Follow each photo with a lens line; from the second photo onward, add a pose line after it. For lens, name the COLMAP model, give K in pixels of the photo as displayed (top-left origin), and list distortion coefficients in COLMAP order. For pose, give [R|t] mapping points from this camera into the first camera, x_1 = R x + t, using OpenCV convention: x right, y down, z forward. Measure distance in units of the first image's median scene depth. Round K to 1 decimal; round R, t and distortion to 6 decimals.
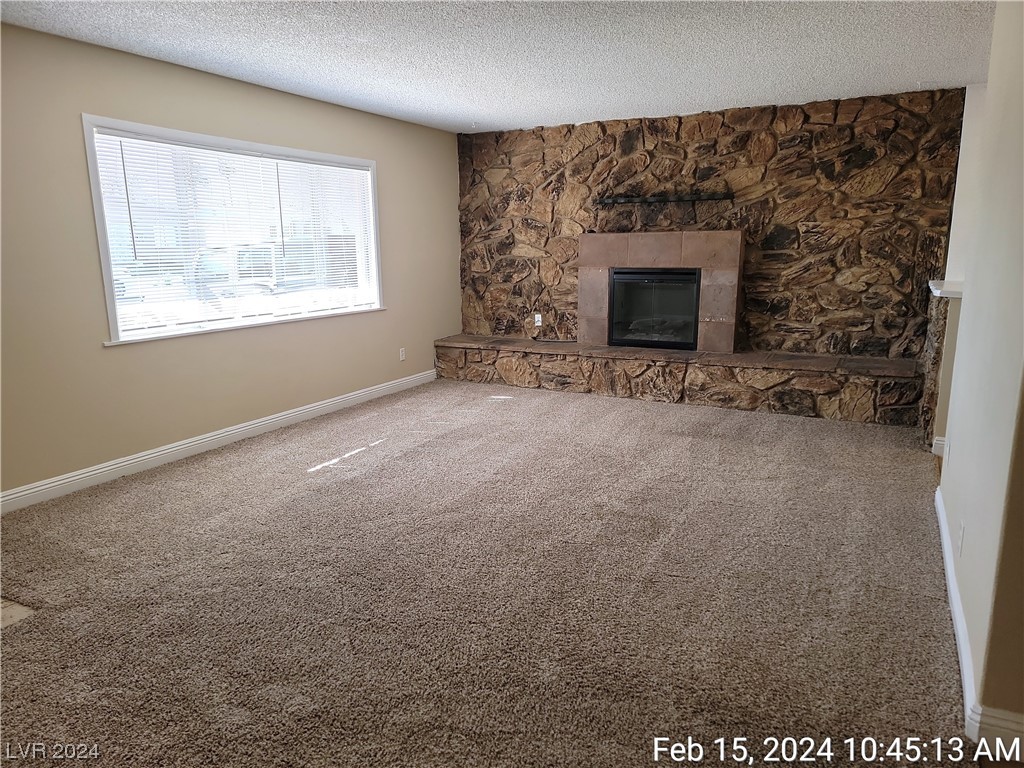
lens RADIAL K [[705.5, 0, 512.0], [0, 705.5, 384.0], [0, 0, 1]] dist [0.099492, -0.081538]
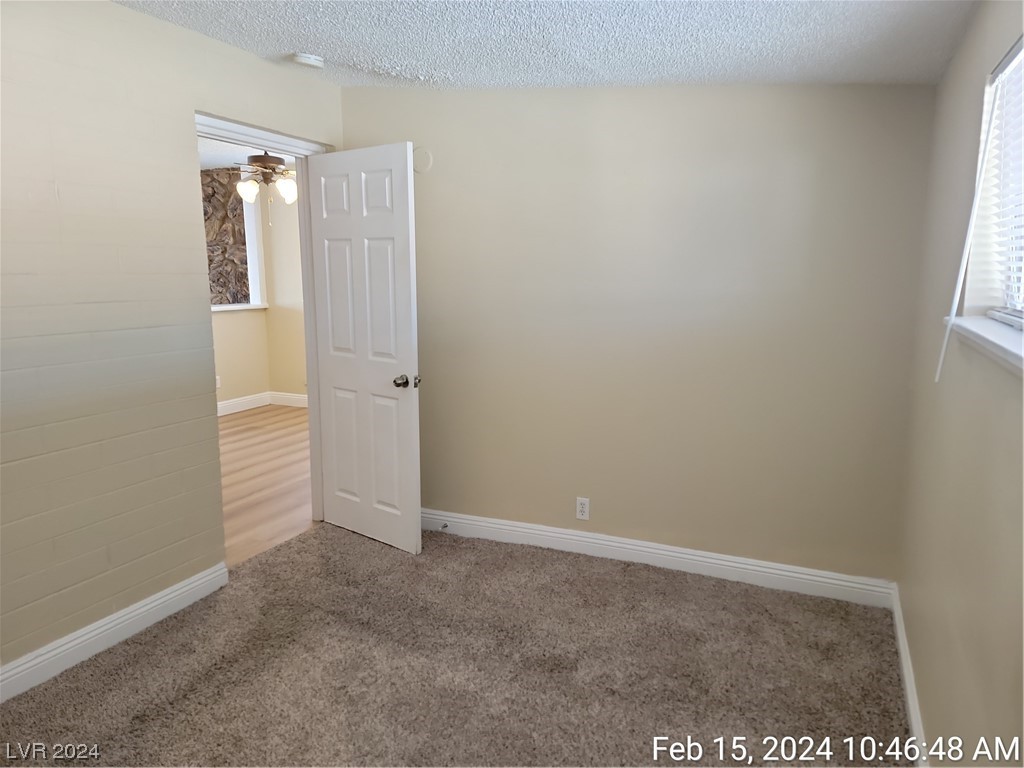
lens RADIAL K [[705.5, 0, 512.0], [0, 705.5, 384.0], [0, 0, 1]] dist [0.099492, -0.081538]
pose [[0.999318, 0.001628, 0.036899, 0.933806], [-0.000226, 0.999278, -0.037982, 0.056777], [-0.036934, 0.037947, 0.998597, -0.340519]]
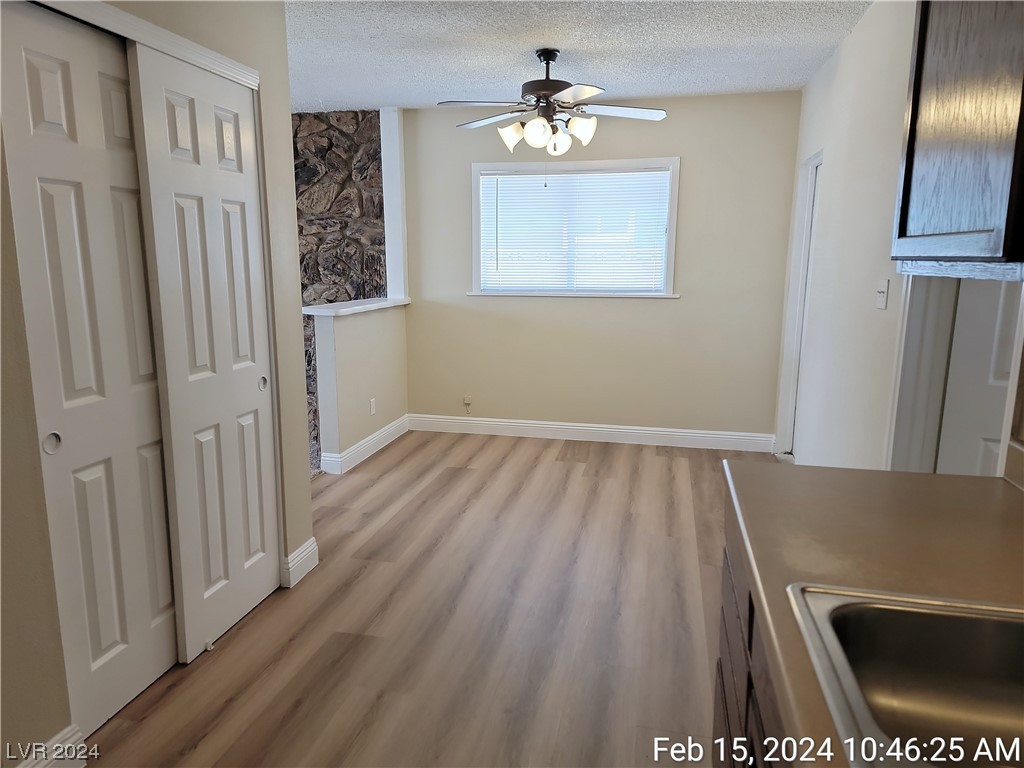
lens RADIAL K [[705.5, 0, 512.0], [0, 705.5, 384.0], [0, 0, 1]] dist [0.099492, -0.081538]
pose [[0.968838, -0.034964, 0.245217, 0.461203], [0.040429, 0.999033, -0.017287, 0.003847], [-0.244375, 0.026662, 0.969314, -0.015626]]
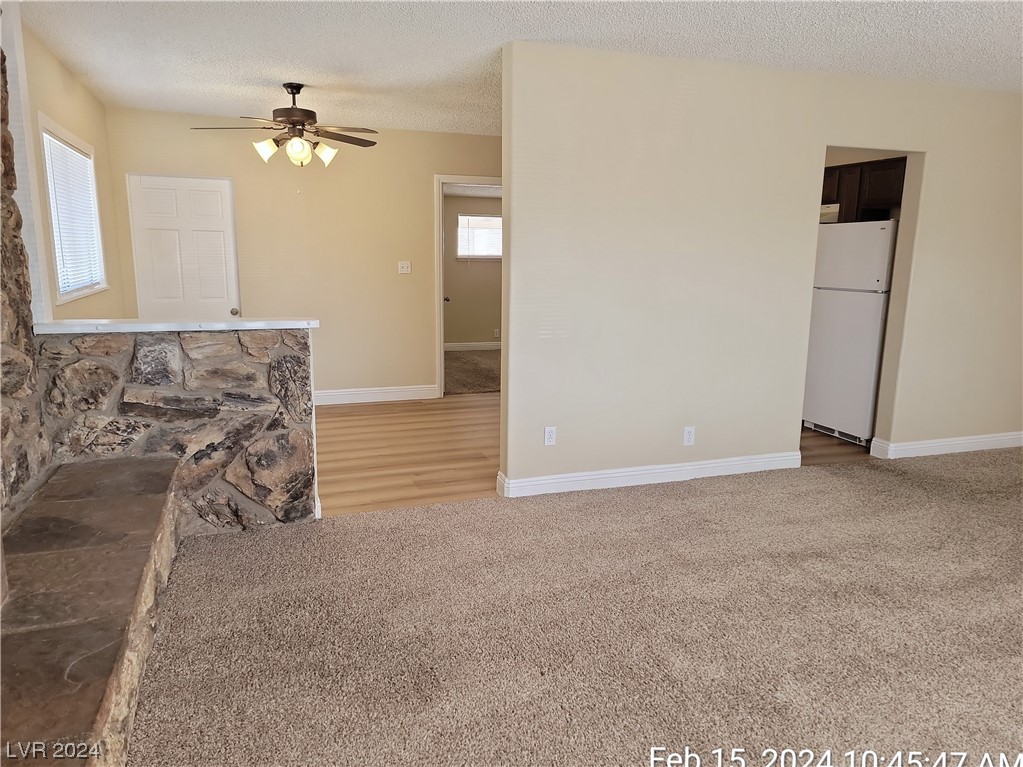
lens RADIAL K [[729.3, 0, 511.5], [0, 729.3, 383.5], [0, 0, 1]] dist [0.047652, 0.000146]
pose [[-0.730079, -0.124463, 0.671933, -0.079921], [0.131502, 0.939309, 0.316870, -0.211913], [-0.670591, 0.319700, -0.669402, 1.037699]]
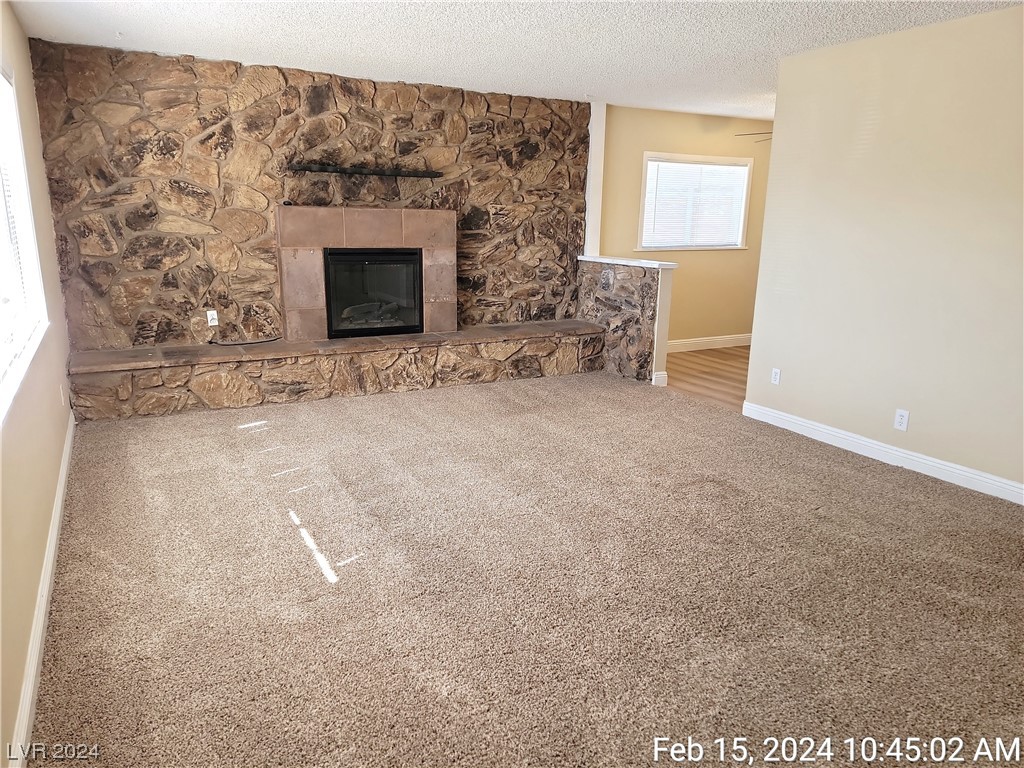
lens RADIAL K [[705.5, 0, 512.0], [0, 705.5, 384.0], [0, 0, 1]] dist [0.099492, -0.081538]
pose [[0.565006, -0.174901, 0.806336, -0.475284], [0.145289, 0.983094, 0.111436, -0.069530], [-0.812194, 0.054190, 0.580865, 0.345859]]
